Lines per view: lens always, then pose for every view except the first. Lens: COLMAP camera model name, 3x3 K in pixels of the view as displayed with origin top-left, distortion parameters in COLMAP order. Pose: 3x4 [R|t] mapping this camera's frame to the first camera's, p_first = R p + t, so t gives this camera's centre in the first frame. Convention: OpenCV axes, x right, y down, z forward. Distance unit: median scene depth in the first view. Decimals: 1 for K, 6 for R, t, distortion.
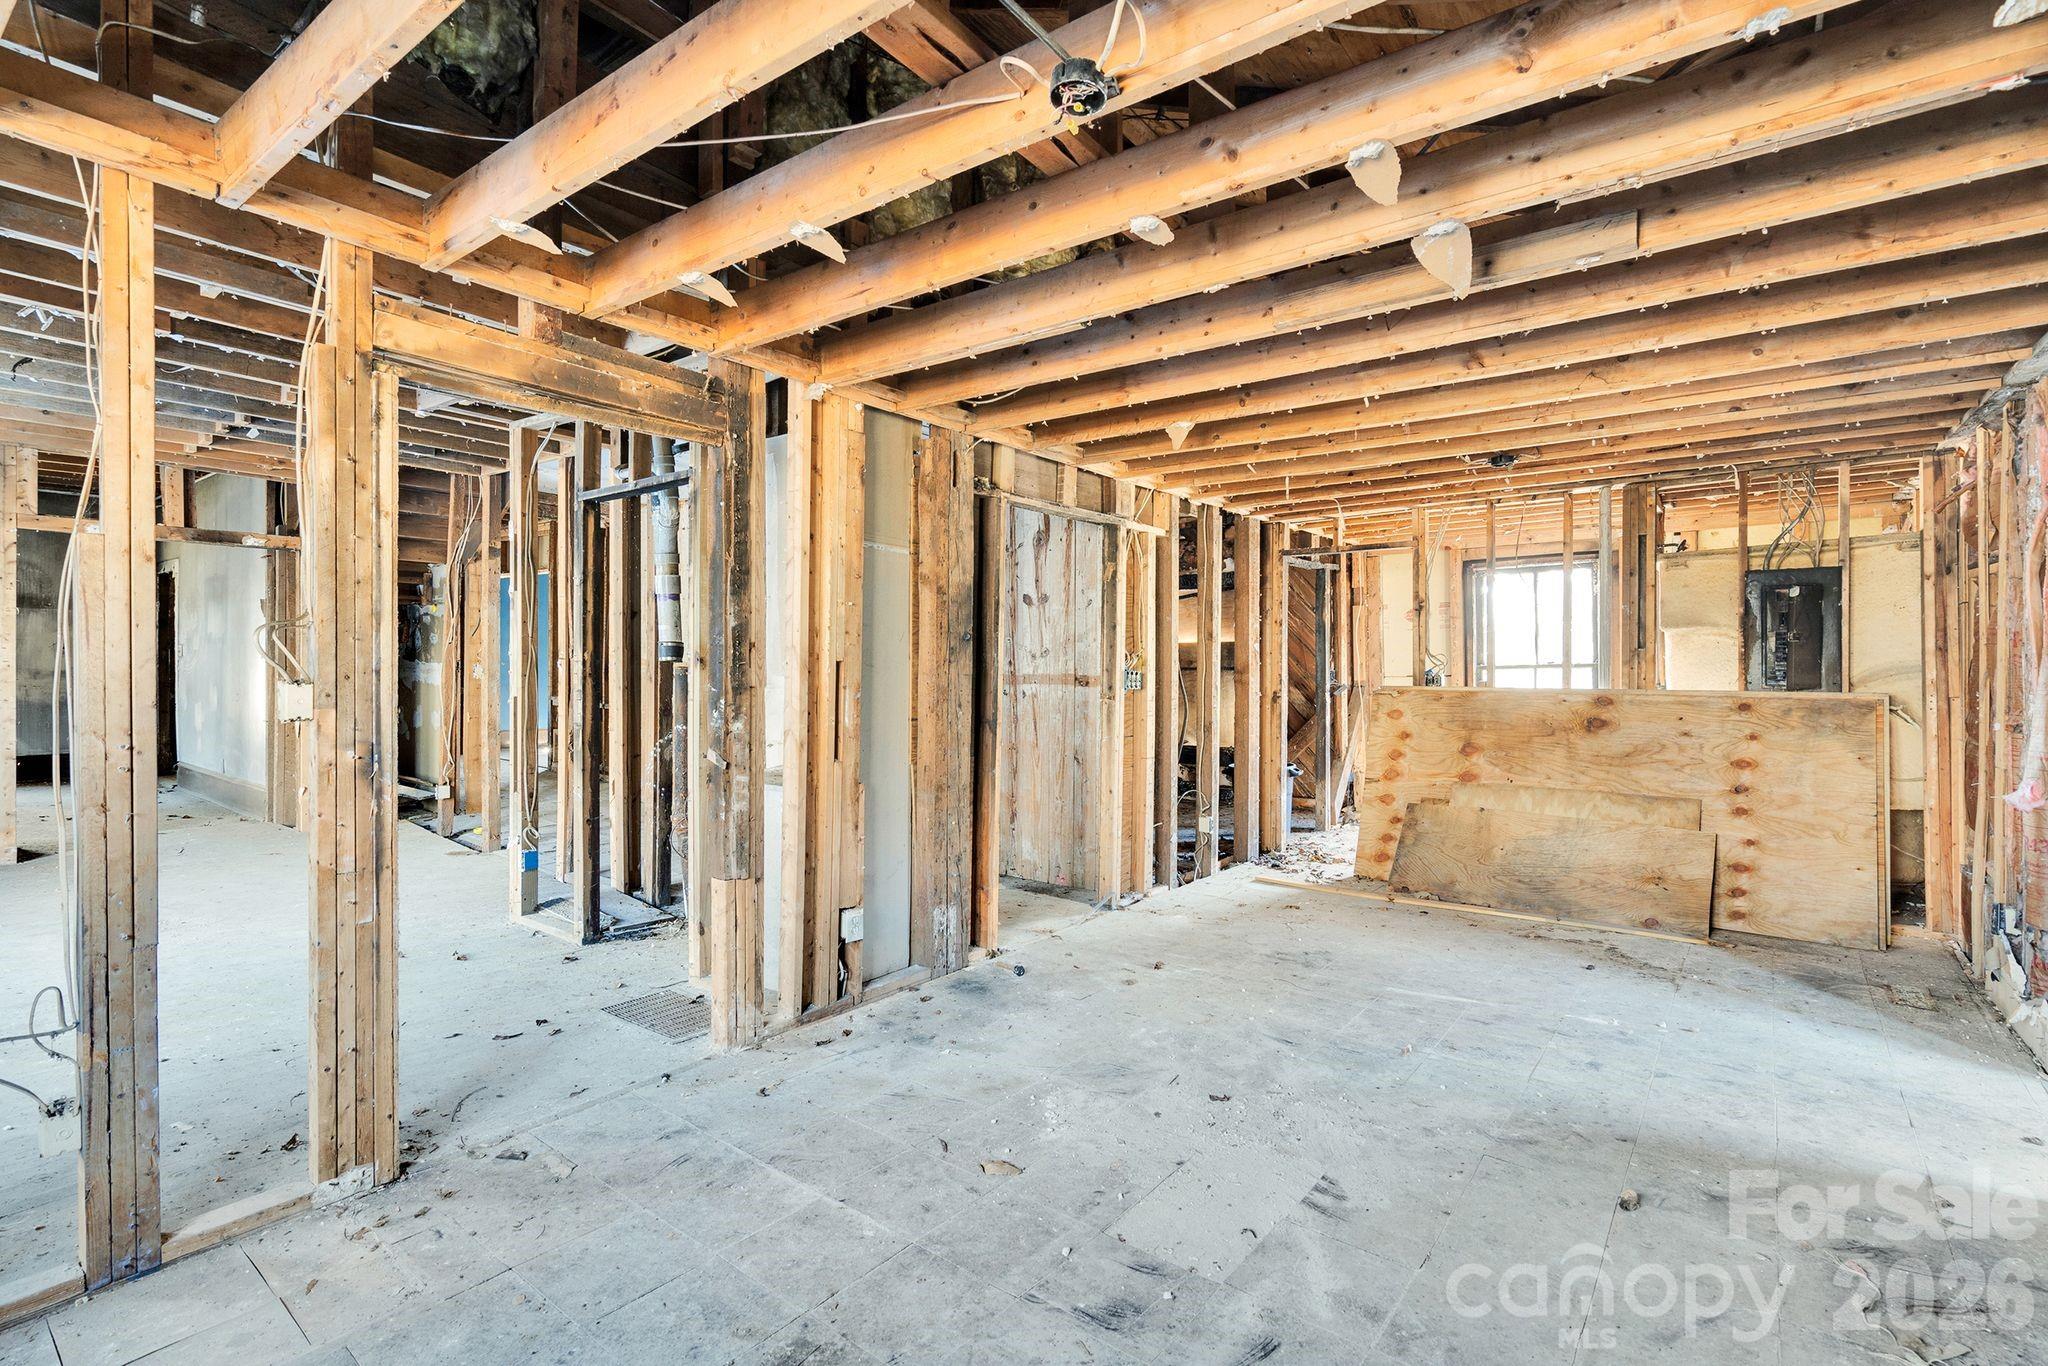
lens RADIAL K [[926.1, 0, 1042.3], [0, 926.1, 675.2], [0, 0, 1]] dist [0.001099, 0.000655]
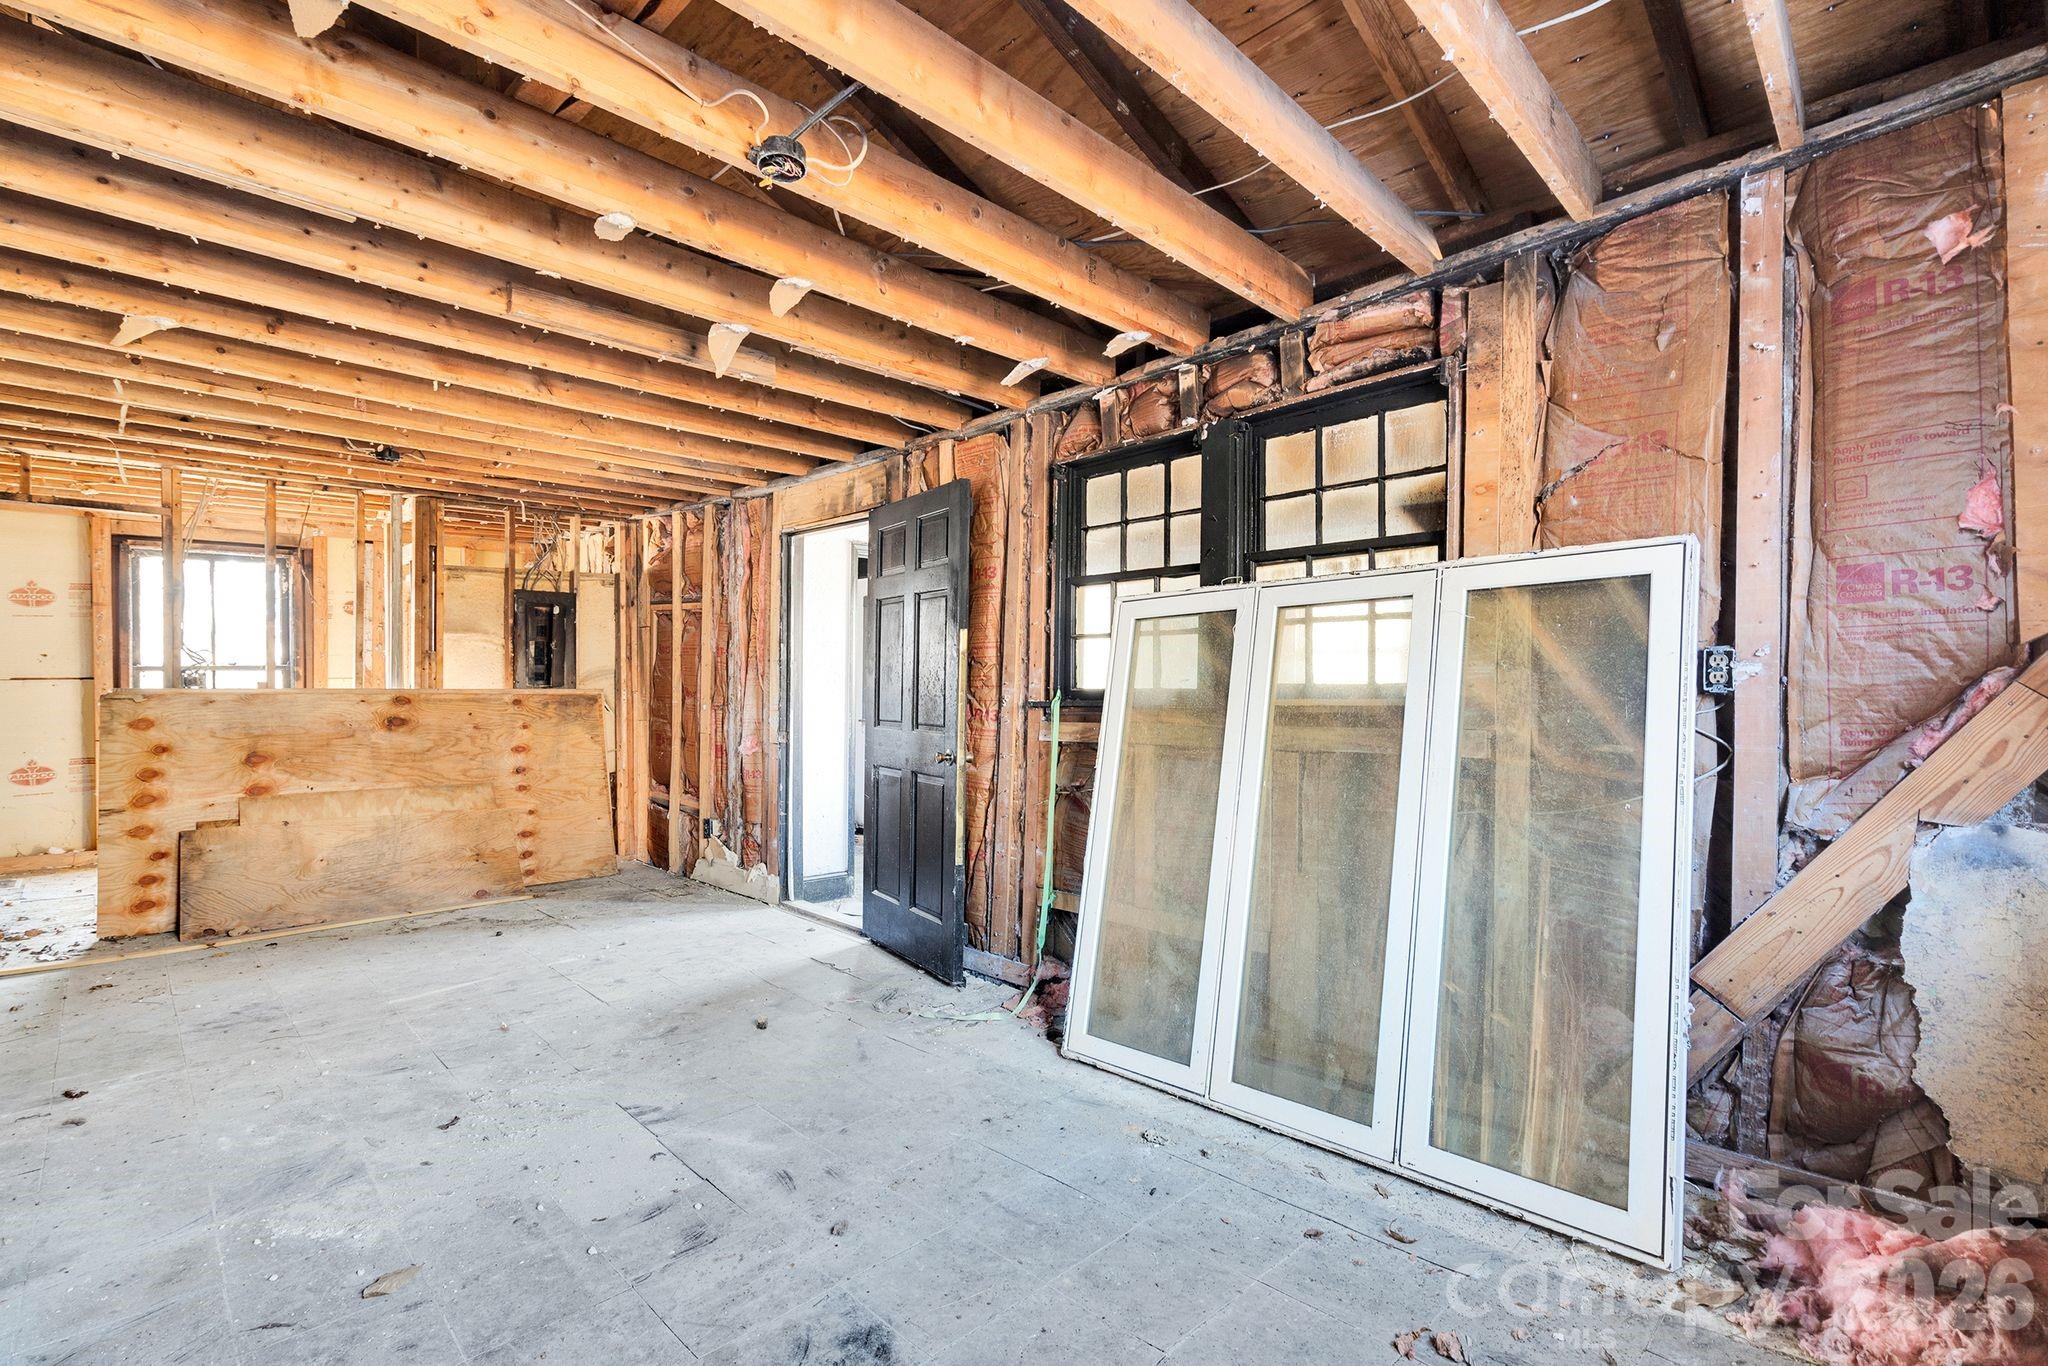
lens RADIAL K [[926.1, 0, 1030.5], [0, 926.1, 684.8], [0, 0, 1]] dist [0.001099, 0.000655]
pose [[0.155734, -0.003186, 0.987794, -0.343974], [0.004638, 0.999986, 0.002494, 0.012423], [-0.987788, 0.004193, 0.155747, 0.158616]]
